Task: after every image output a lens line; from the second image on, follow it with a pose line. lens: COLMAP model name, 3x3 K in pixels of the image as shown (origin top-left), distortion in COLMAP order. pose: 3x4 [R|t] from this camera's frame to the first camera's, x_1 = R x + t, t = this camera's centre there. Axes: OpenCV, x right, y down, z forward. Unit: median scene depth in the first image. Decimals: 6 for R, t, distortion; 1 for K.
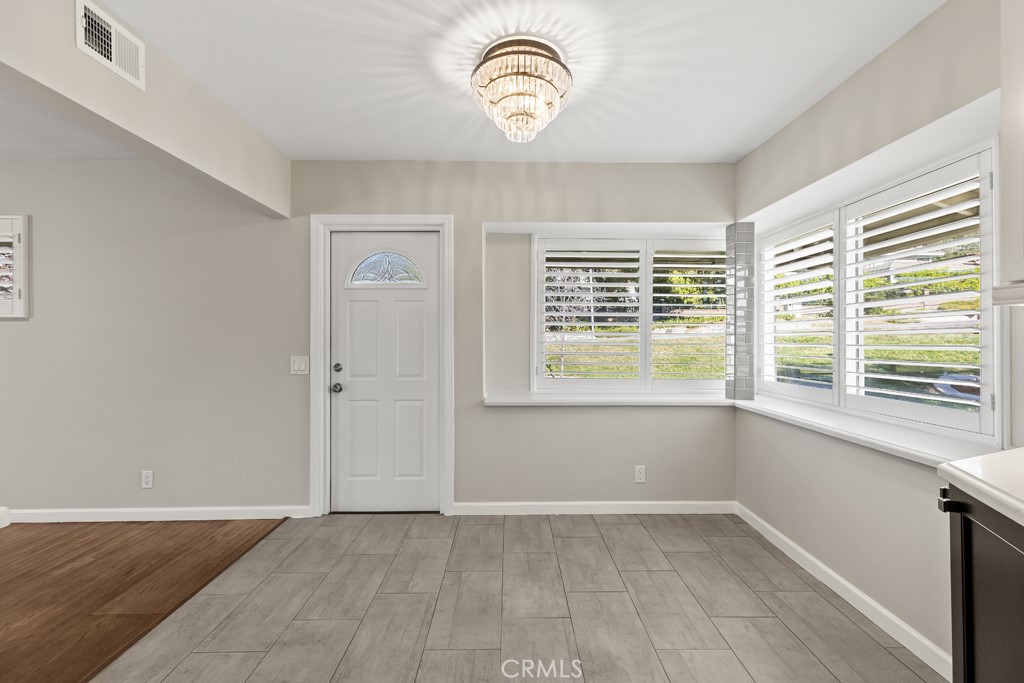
lens RADIAL K [[461.4, 0, 512.0], [0, 461.4, 341.5], [0, 0, 1]] dist [0.005545, 0.000328]
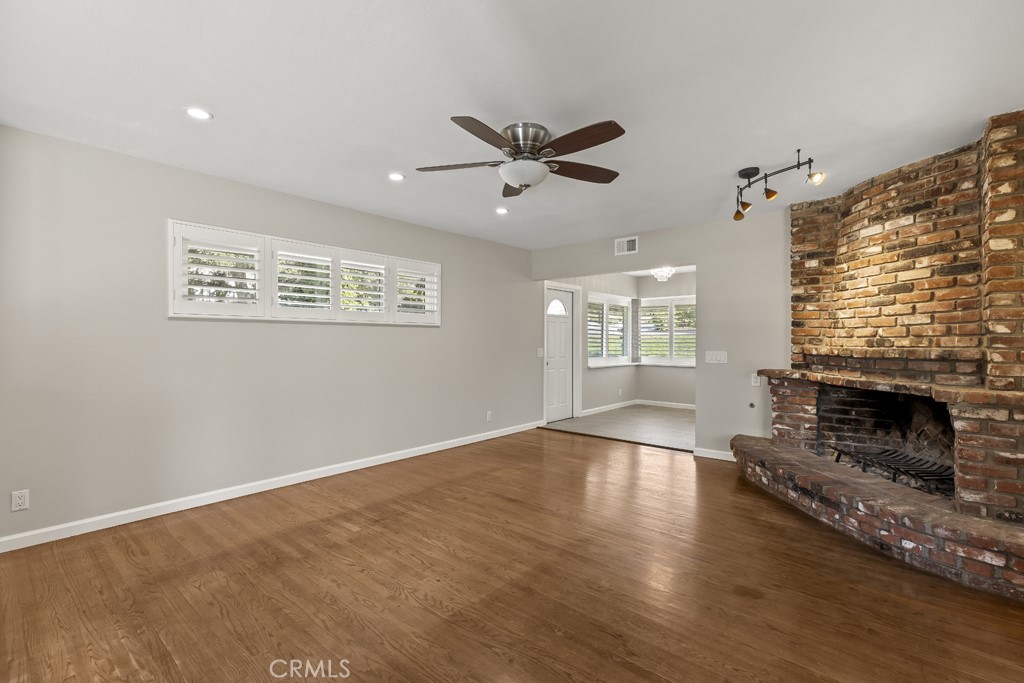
lens RADIAL K [[461.4, 0, 512.0], [0, 461.4, 341.5], [0, 0, 1]] dist [0.005545, 0.000328]
pose [[0.653339, 0.007772, 0.757026, -2.116493], [-0.006464, 0.999968, -0.004688, 0.009942], [-0.757038, -0.001830, 0.653368, -0.258335]]
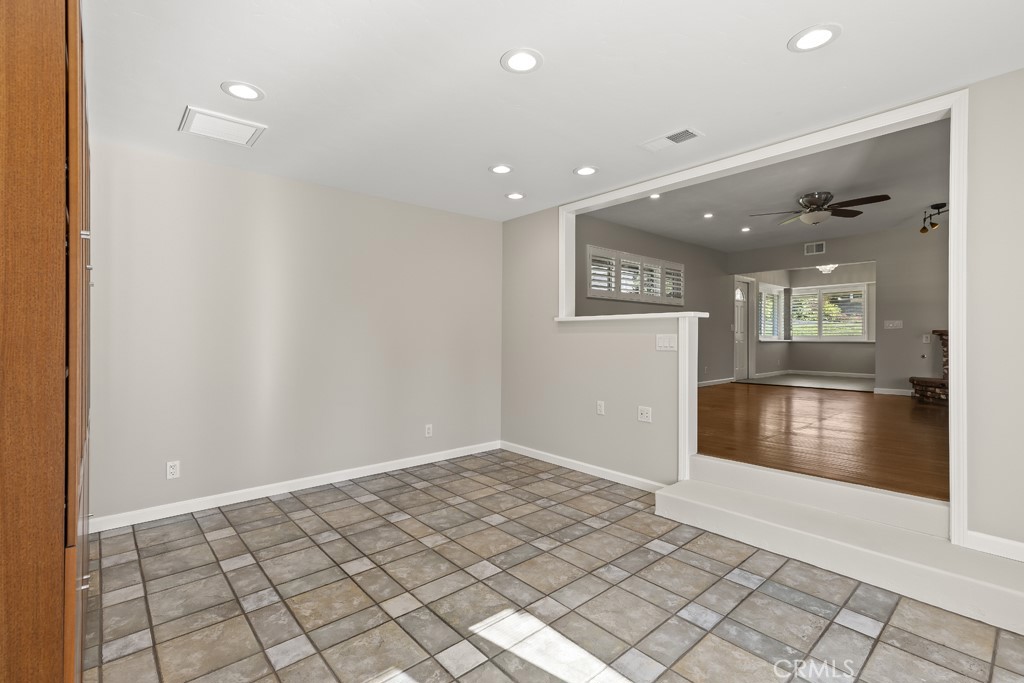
lens RADIAL K [[461.4, 0, 512.0], [0, 461.4, 341.5], [0, 0, 1]] dist [0.005545, 0.000328]
pose [[0.752127, 0.003838, 0.659007, -3.332392], [-0.007987, 0.999963, 0.003292, 0.135594], [-0.658969, -0.007739, 0.752130, -0.237543]]
